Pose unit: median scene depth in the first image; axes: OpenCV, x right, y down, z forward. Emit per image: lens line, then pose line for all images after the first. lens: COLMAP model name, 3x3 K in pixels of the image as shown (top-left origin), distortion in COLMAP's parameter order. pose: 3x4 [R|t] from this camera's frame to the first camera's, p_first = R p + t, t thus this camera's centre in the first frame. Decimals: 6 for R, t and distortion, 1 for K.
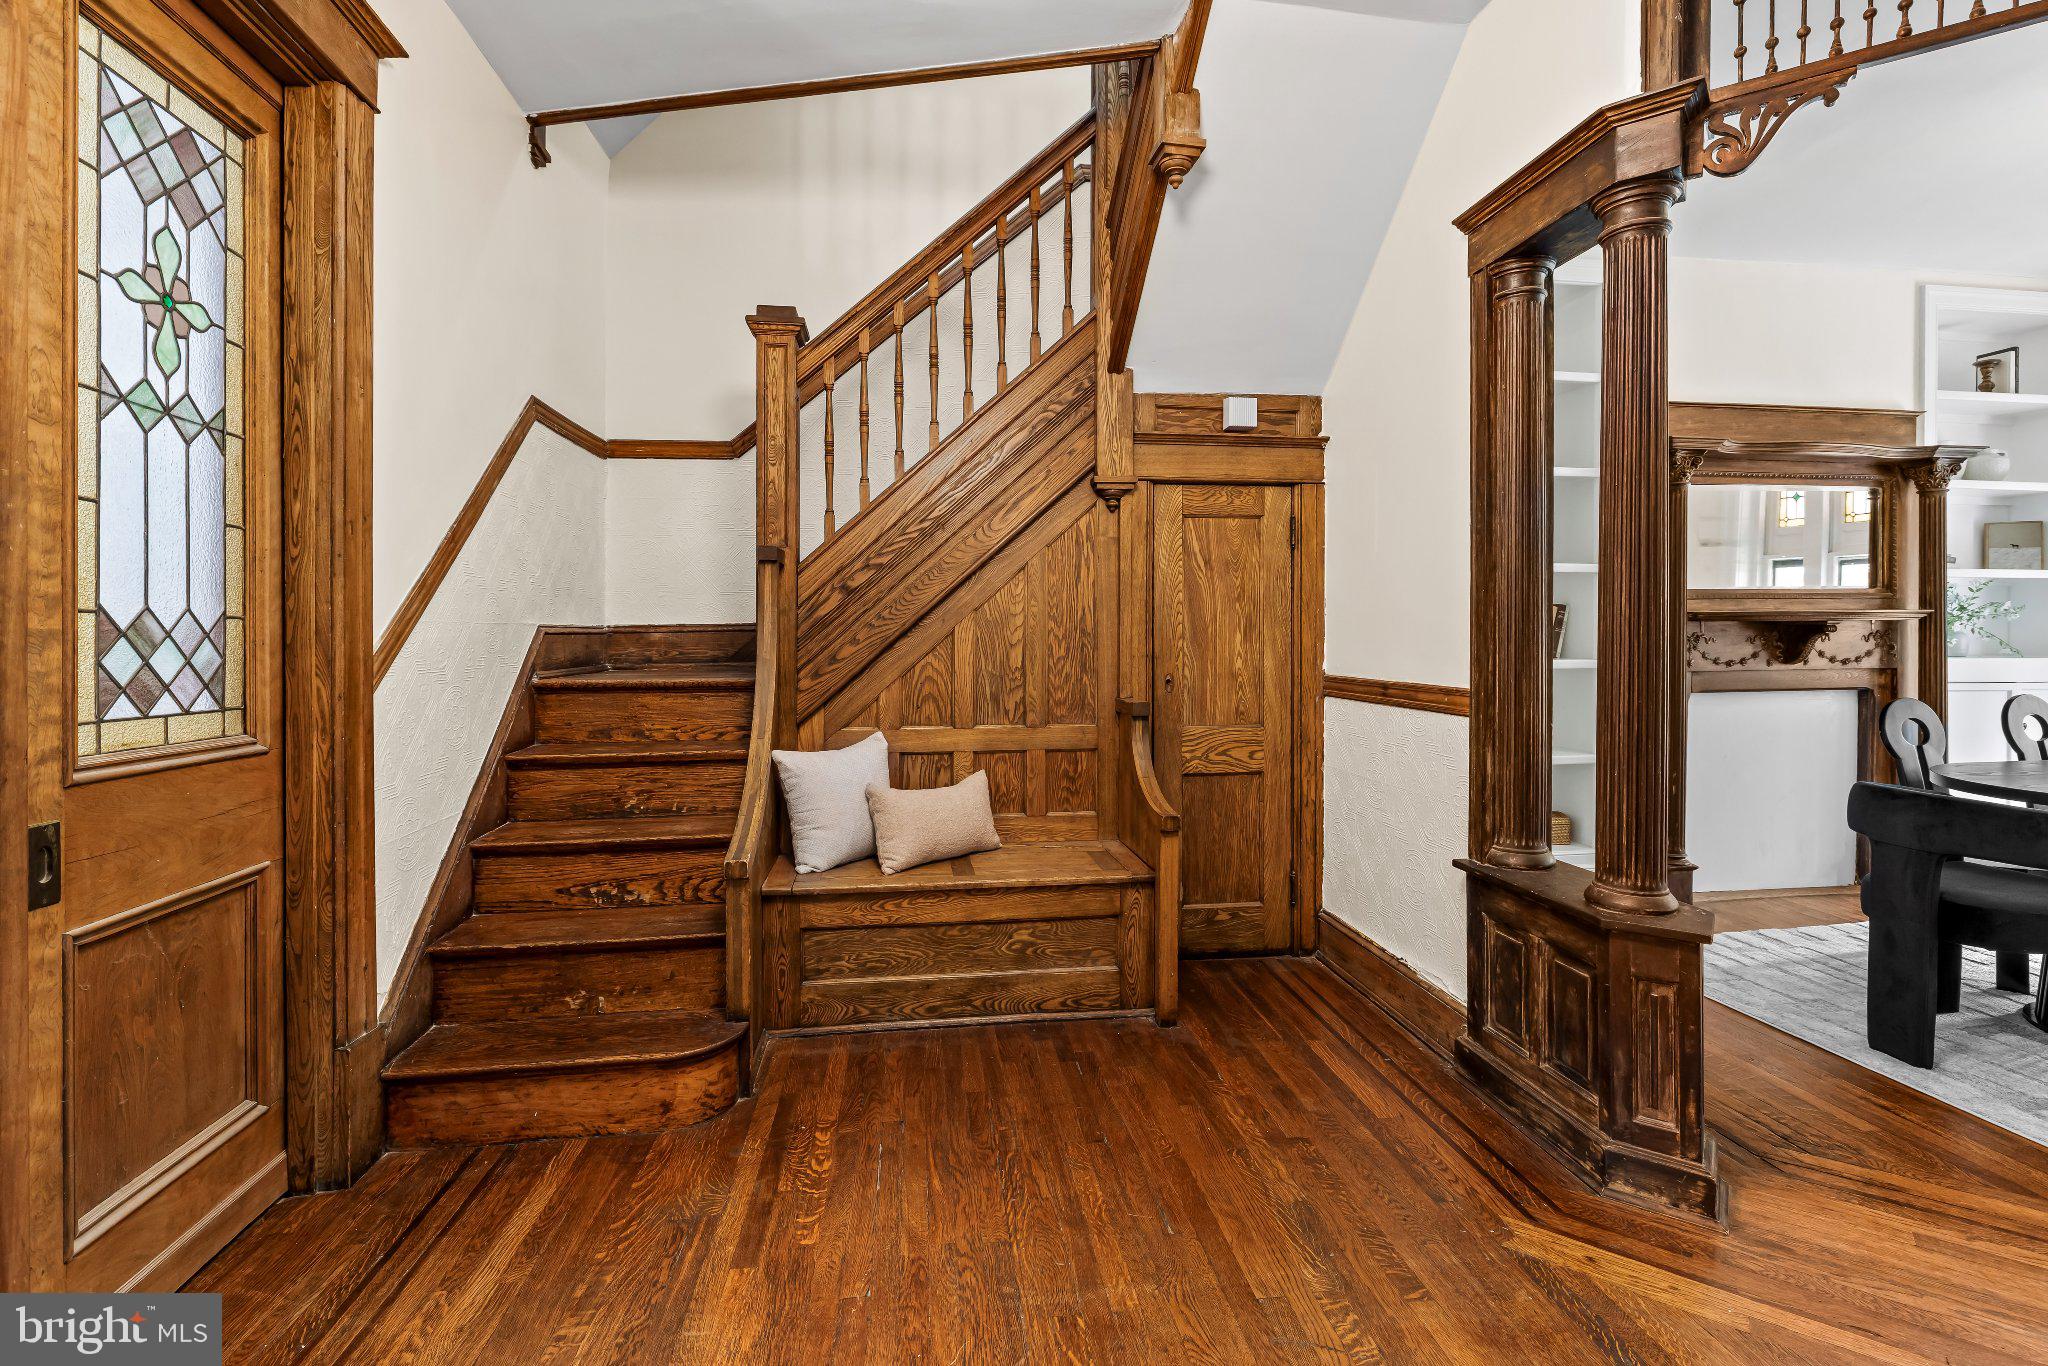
lens RADIAL K [[928.2, 0, 1026.8], [0, 928.2, 627.1], [0, 0, 1]] dist [0.002755, 0.000004]
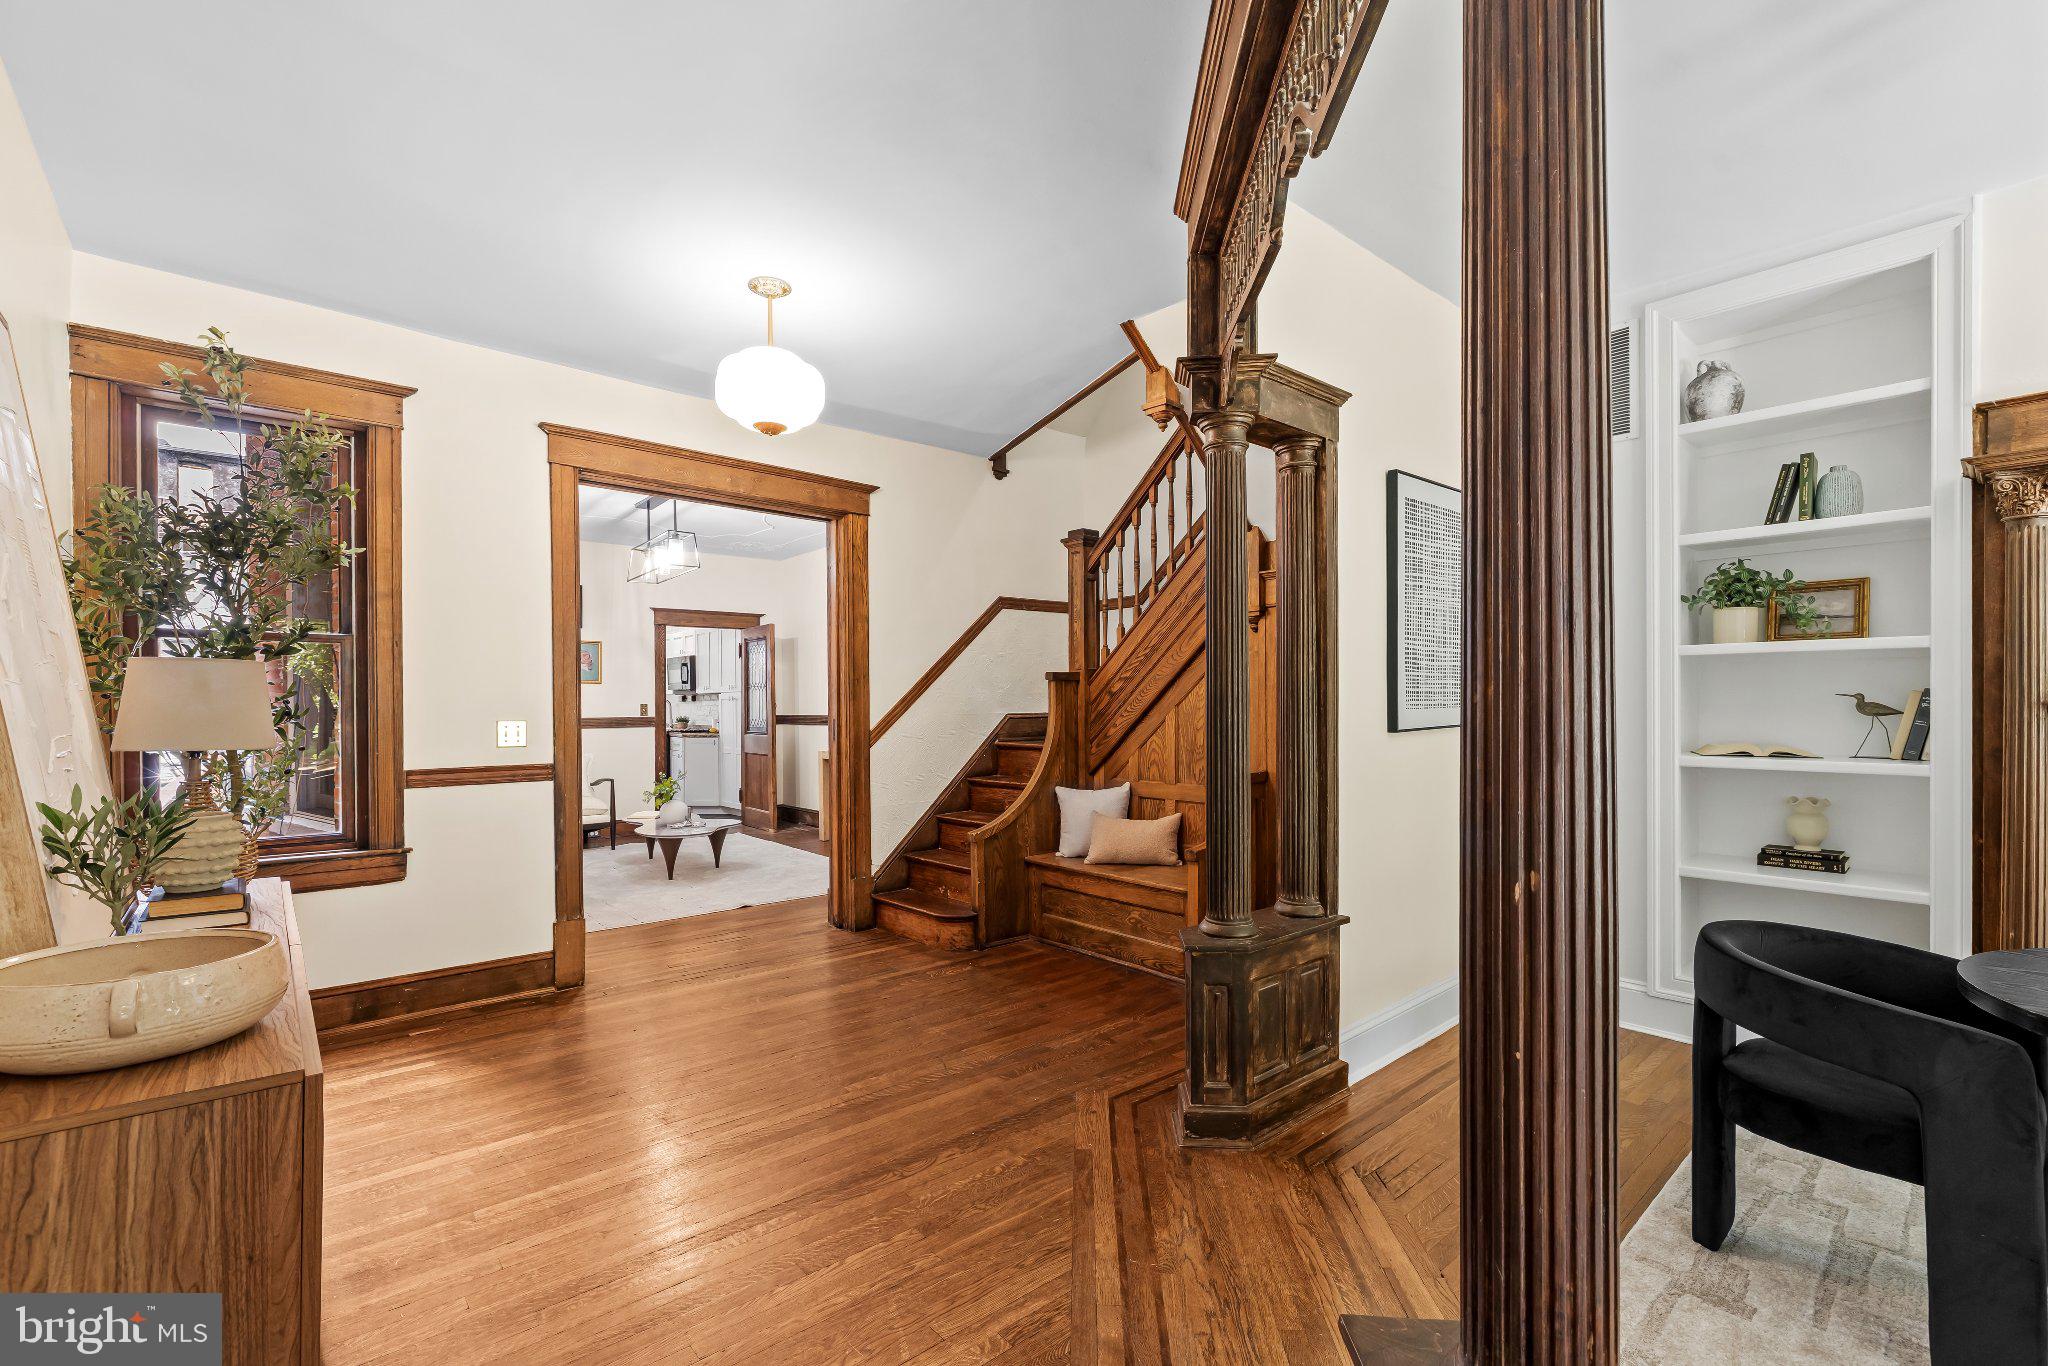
lens RADIAL K [[886.5, 0, 1027.4], [0, 886.5, 701.1], [0, 0, 1]] dist [-0.003783, -0.000356]
pose [[0.552626, -0.002381, -0.833426, 1.082634], [0.015466, 0.999853, 0.007398, -0.043223], [0.833286, -0.016978, 0.552582, 0.017852]]
